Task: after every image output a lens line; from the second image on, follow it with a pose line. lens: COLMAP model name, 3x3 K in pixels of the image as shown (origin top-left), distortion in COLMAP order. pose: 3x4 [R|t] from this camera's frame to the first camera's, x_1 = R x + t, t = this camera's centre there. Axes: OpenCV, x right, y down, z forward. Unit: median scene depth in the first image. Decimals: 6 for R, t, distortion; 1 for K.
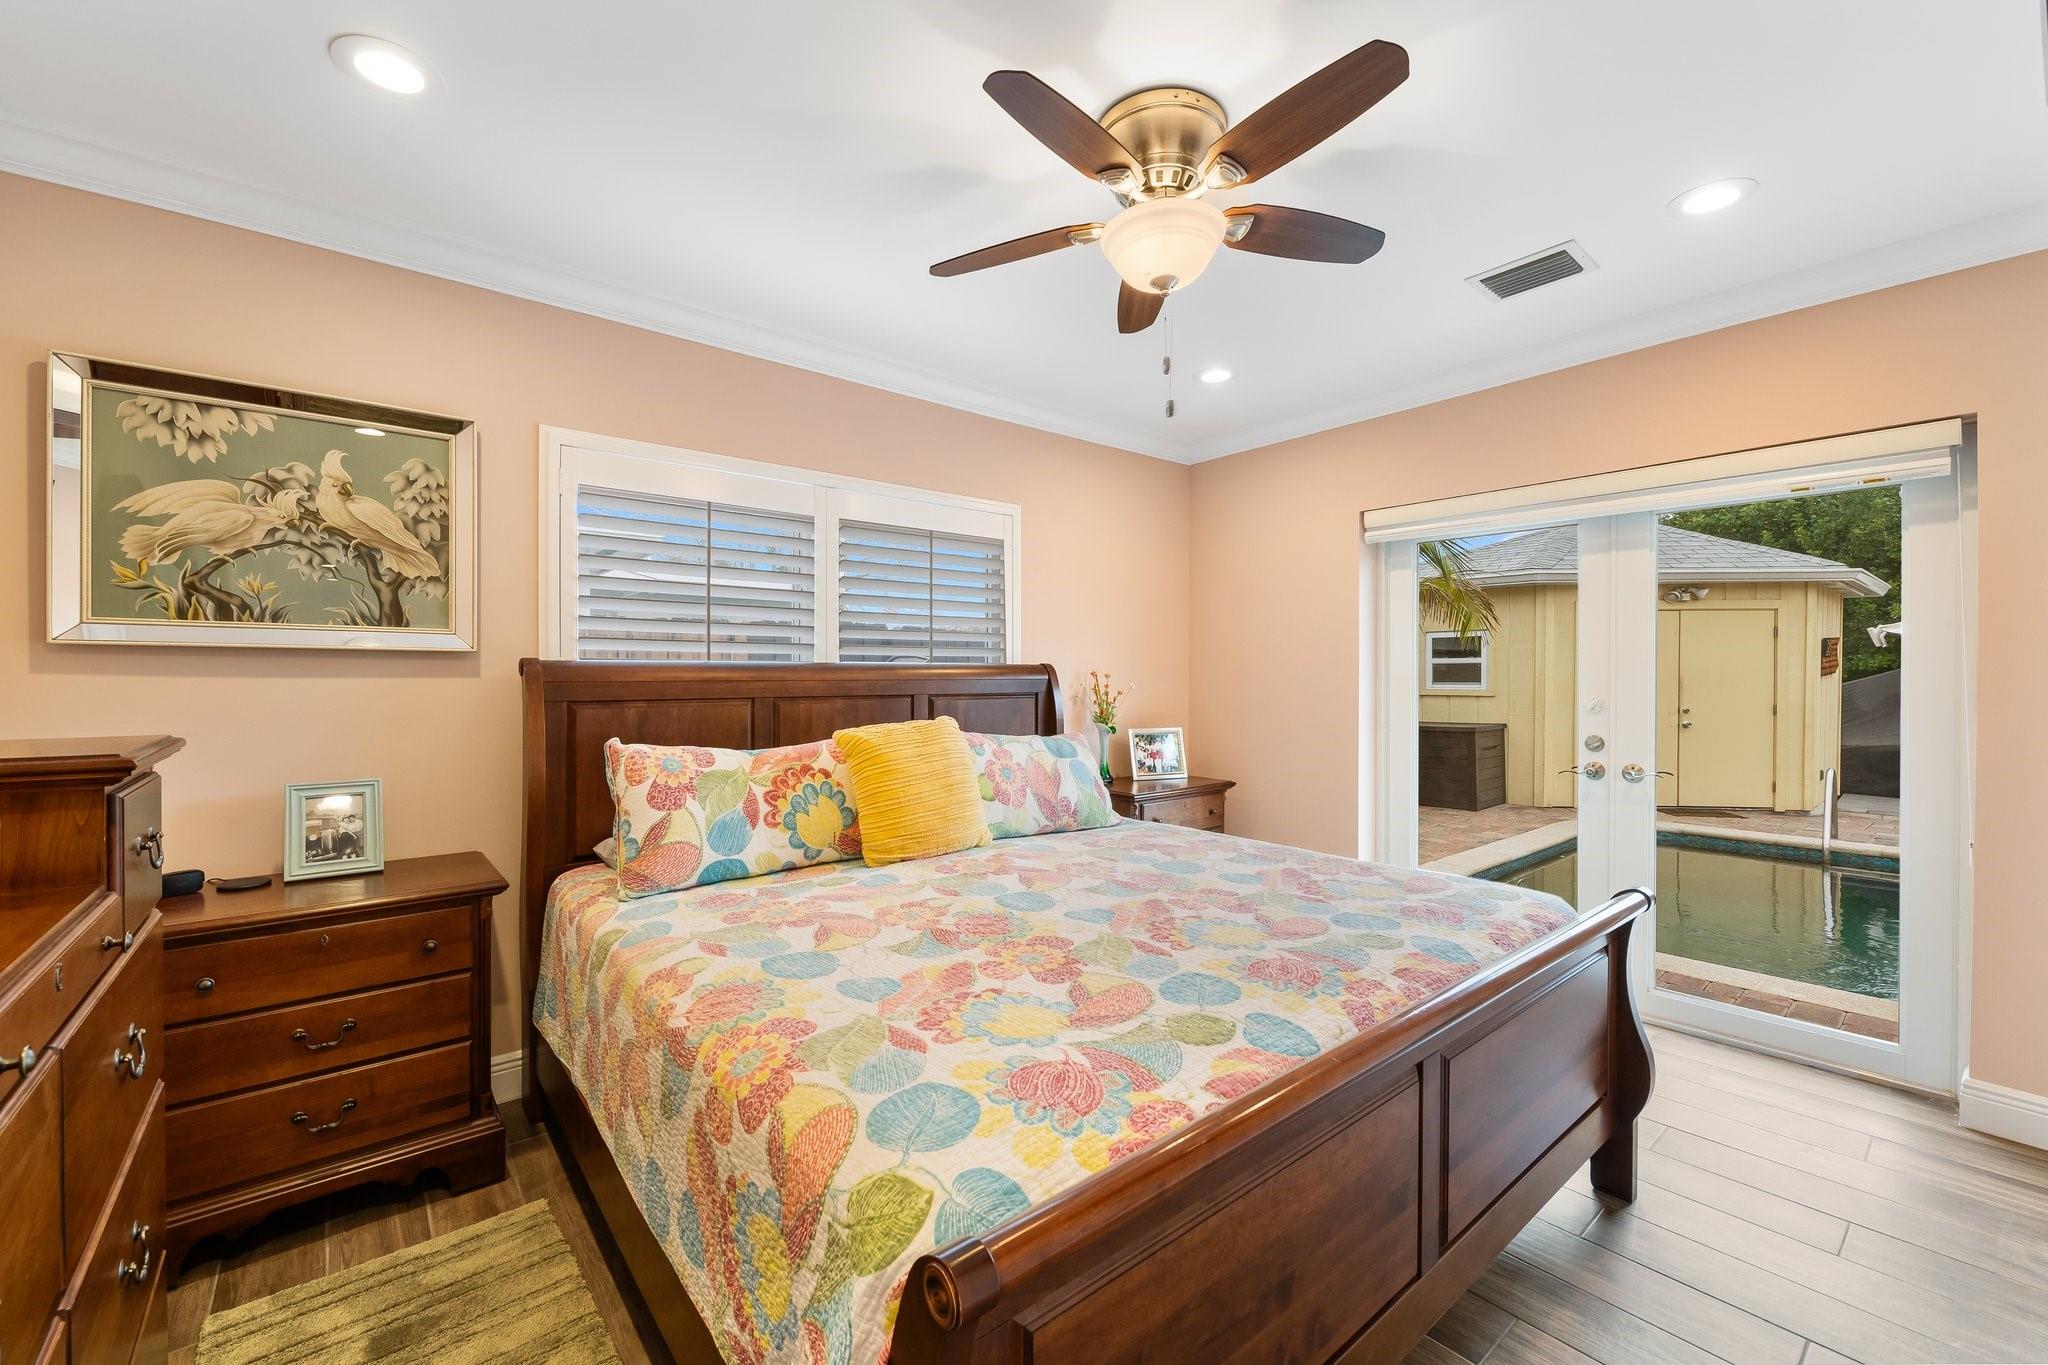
lens RADIAL K [[836.5, 0, 1031.5], [0, 836.5, 686.1], [0, 0, 1]] dist [0.006206, 0.000100]
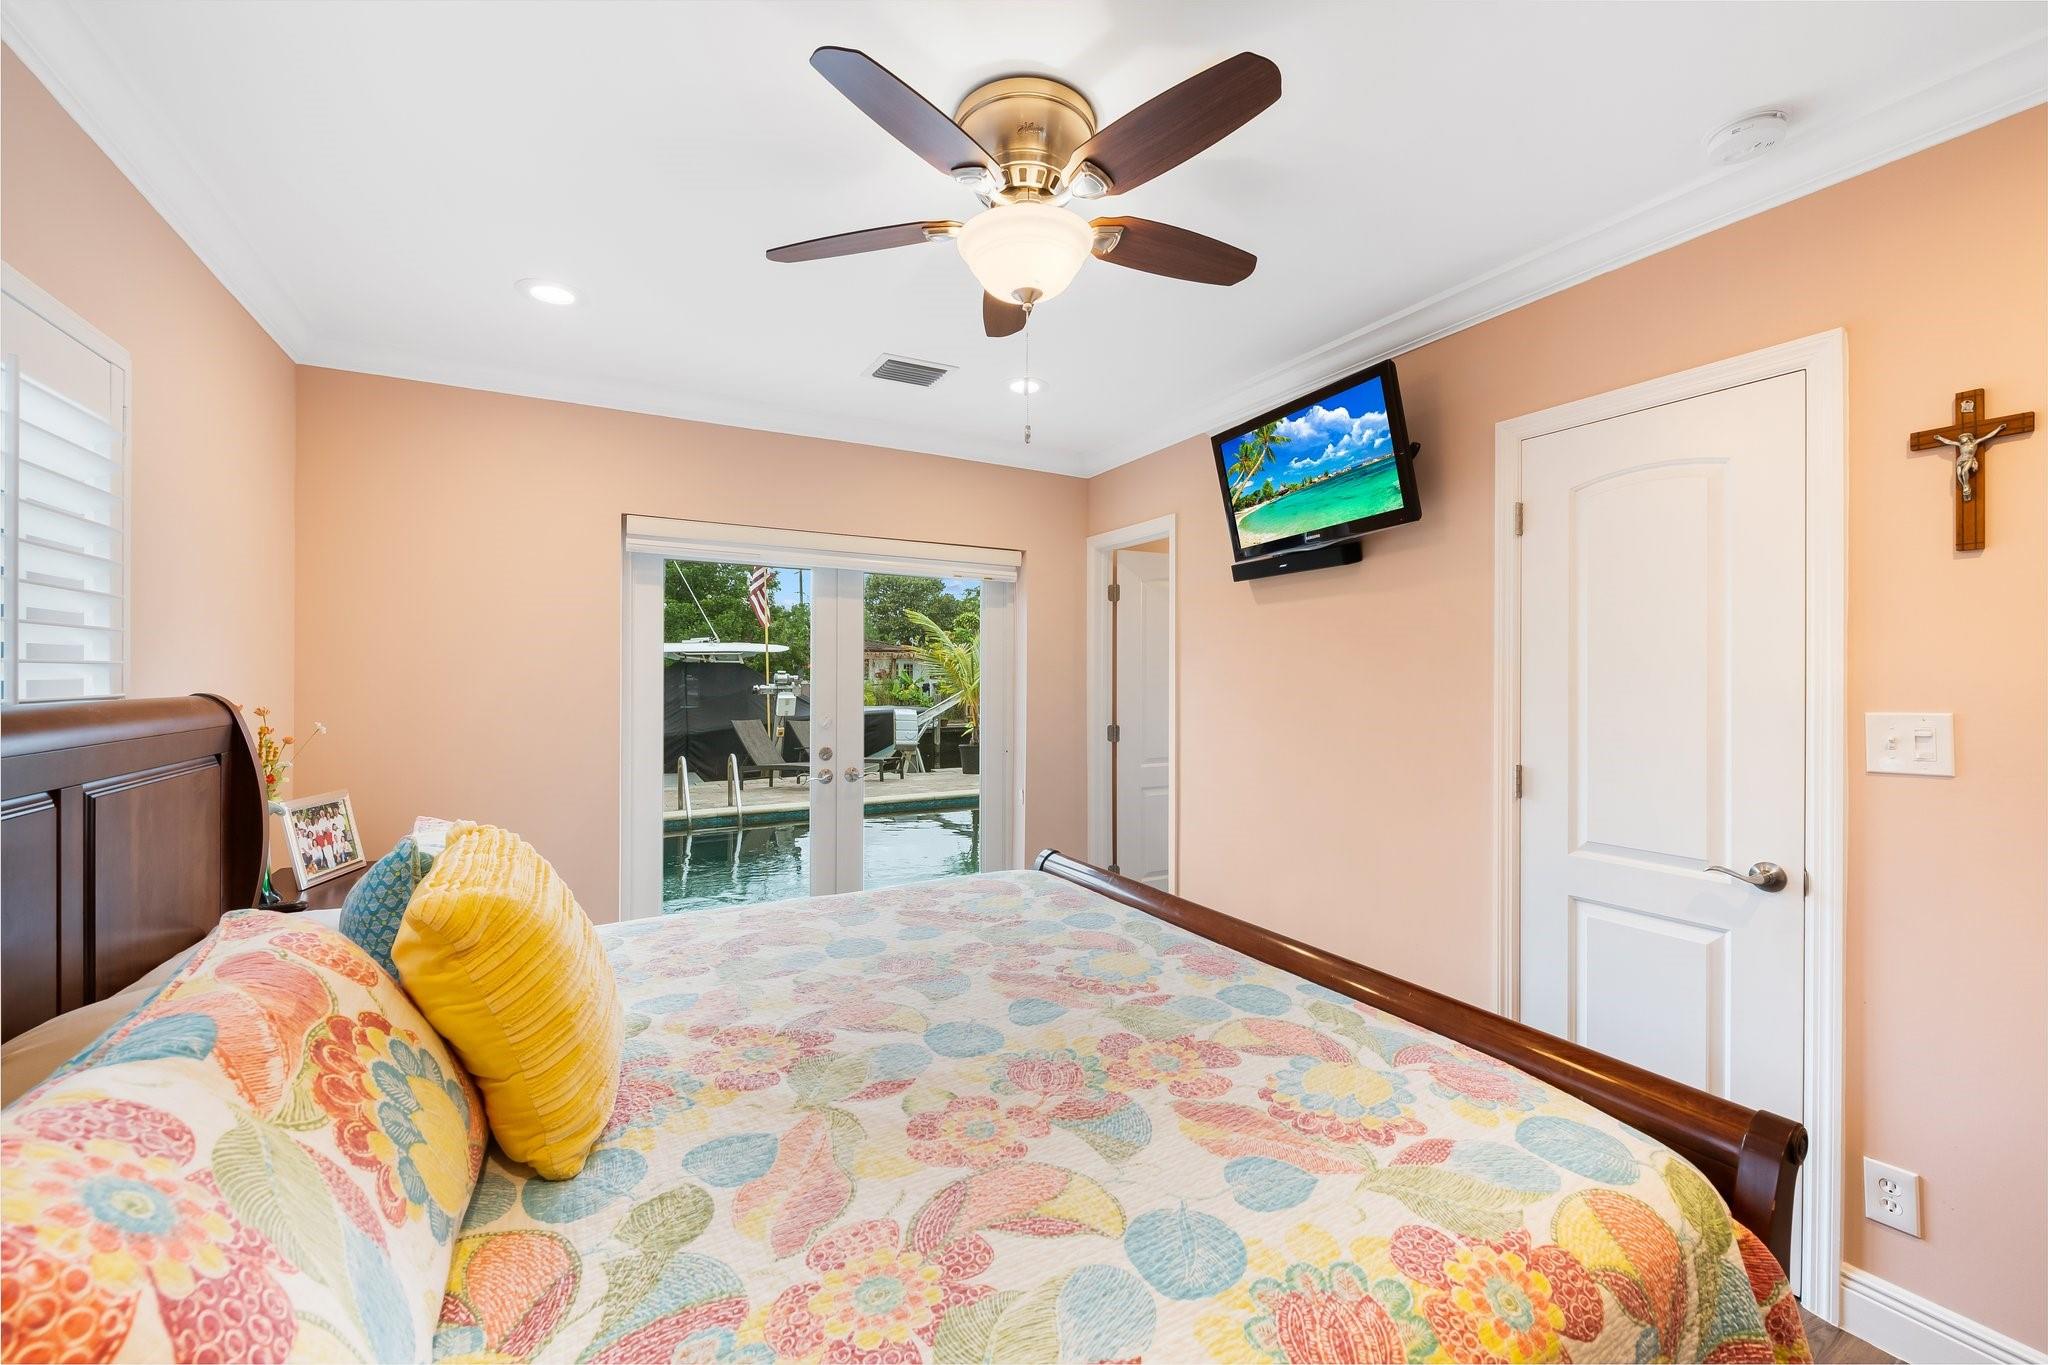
lens RADIAL K [[809.3, 0, 1034.8], [0, 809.3, 680.7], [0, 0, 1]] dist [0.000681, -0.001057]
pose [[0.171548, -0.005328, 0.985161, -0.779876], [0.009275, 0.999950, 0.003793, -0.067875], [-0.985132, 0.008487, 0.171589, 0.911350]]
